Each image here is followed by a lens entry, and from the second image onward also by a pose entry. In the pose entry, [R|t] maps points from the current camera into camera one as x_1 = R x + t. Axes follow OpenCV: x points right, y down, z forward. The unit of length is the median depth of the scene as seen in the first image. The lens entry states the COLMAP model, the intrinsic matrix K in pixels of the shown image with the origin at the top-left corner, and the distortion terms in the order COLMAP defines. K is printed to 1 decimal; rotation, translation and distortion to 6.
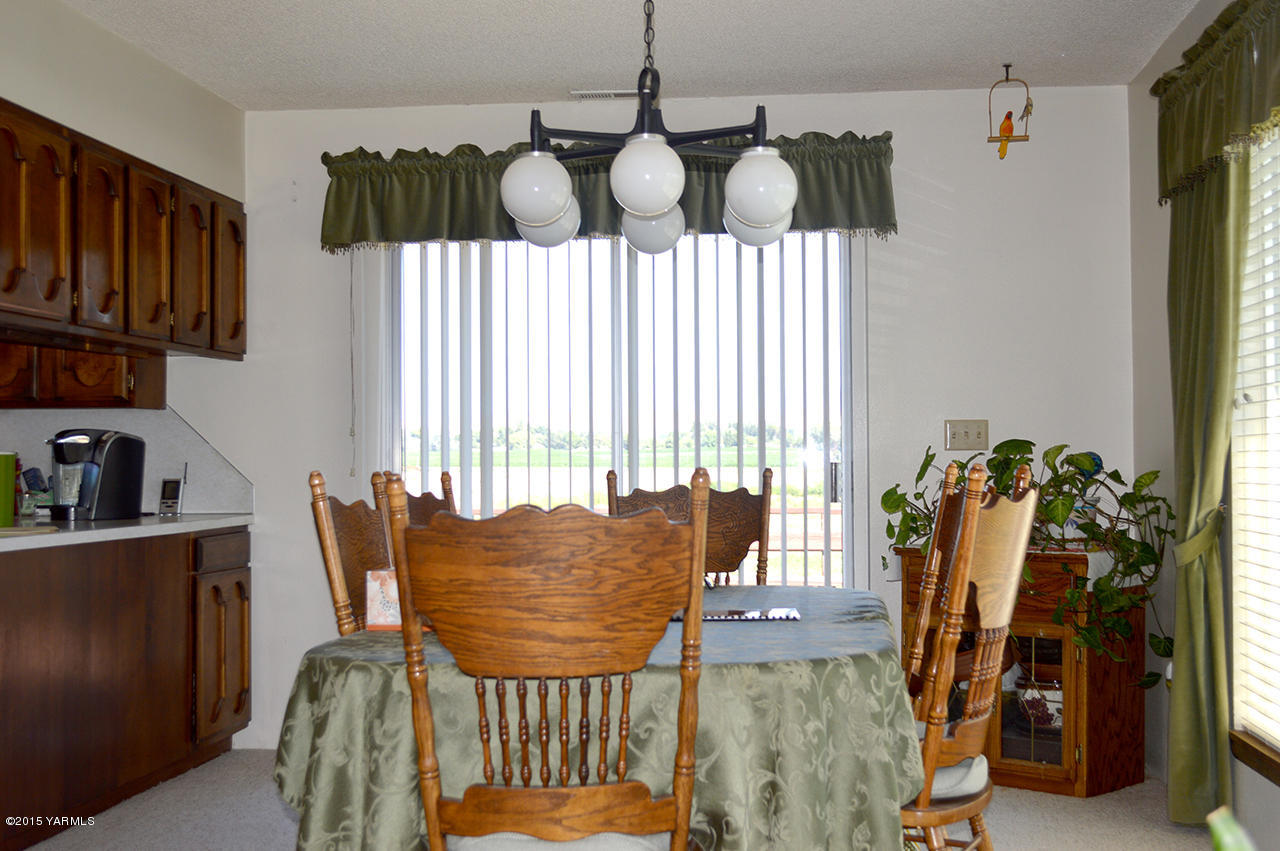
lens RADIAL K [[1711.7, 0, 638.6], [0, 1711.7, 426.4], [0, 0, 1]] dist [-0.029488, 0.000000]
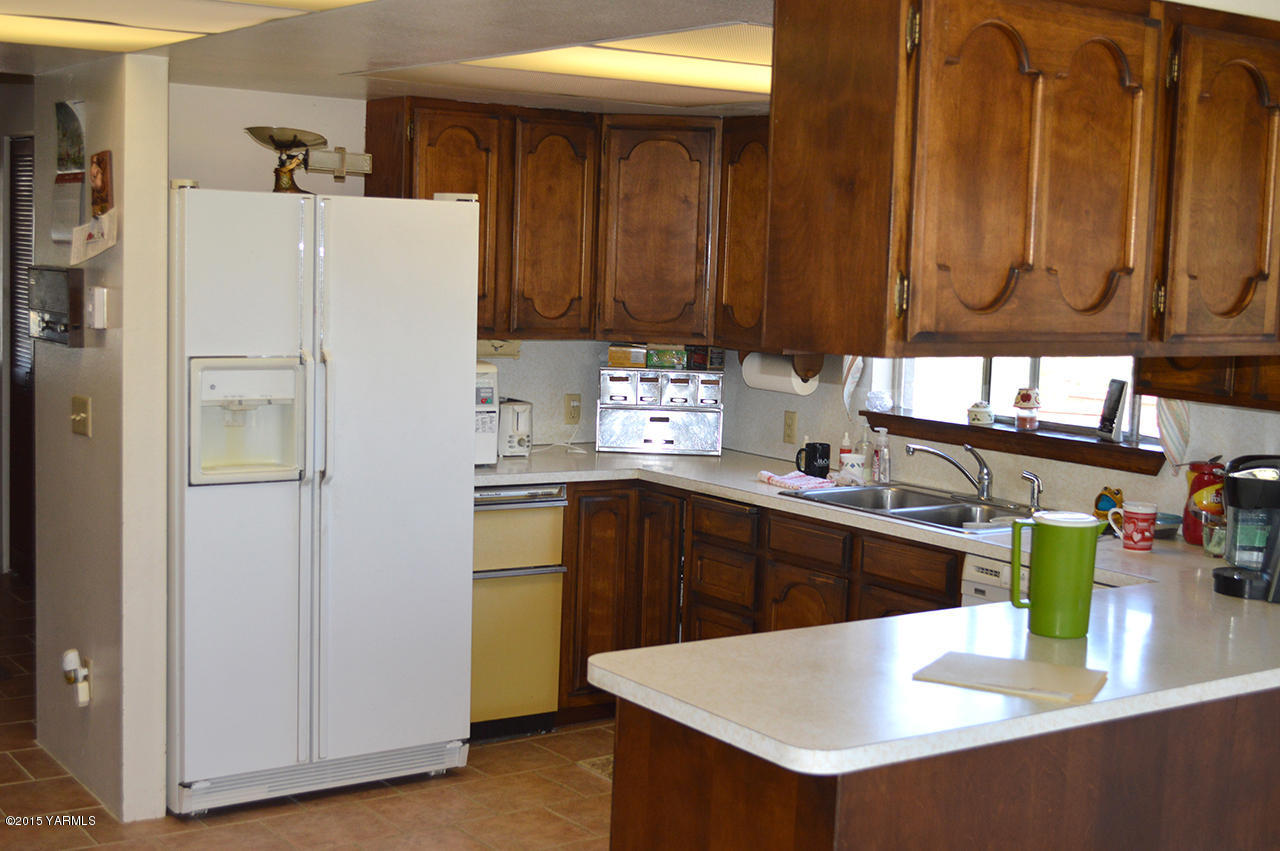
lens RADIAL K [[1711.7, 0, 639.0], [0, 1711.7, 425.6], [0, 0, 1]] dist [-0.029488, 0.000000]
pose [[0.659700, 0.107528, -0.743797, -0.009245], [-0.024735, 0.992282, 0.121512, -0.097704], [0.751122, -0.061764, 0.657268, 0.477039]]
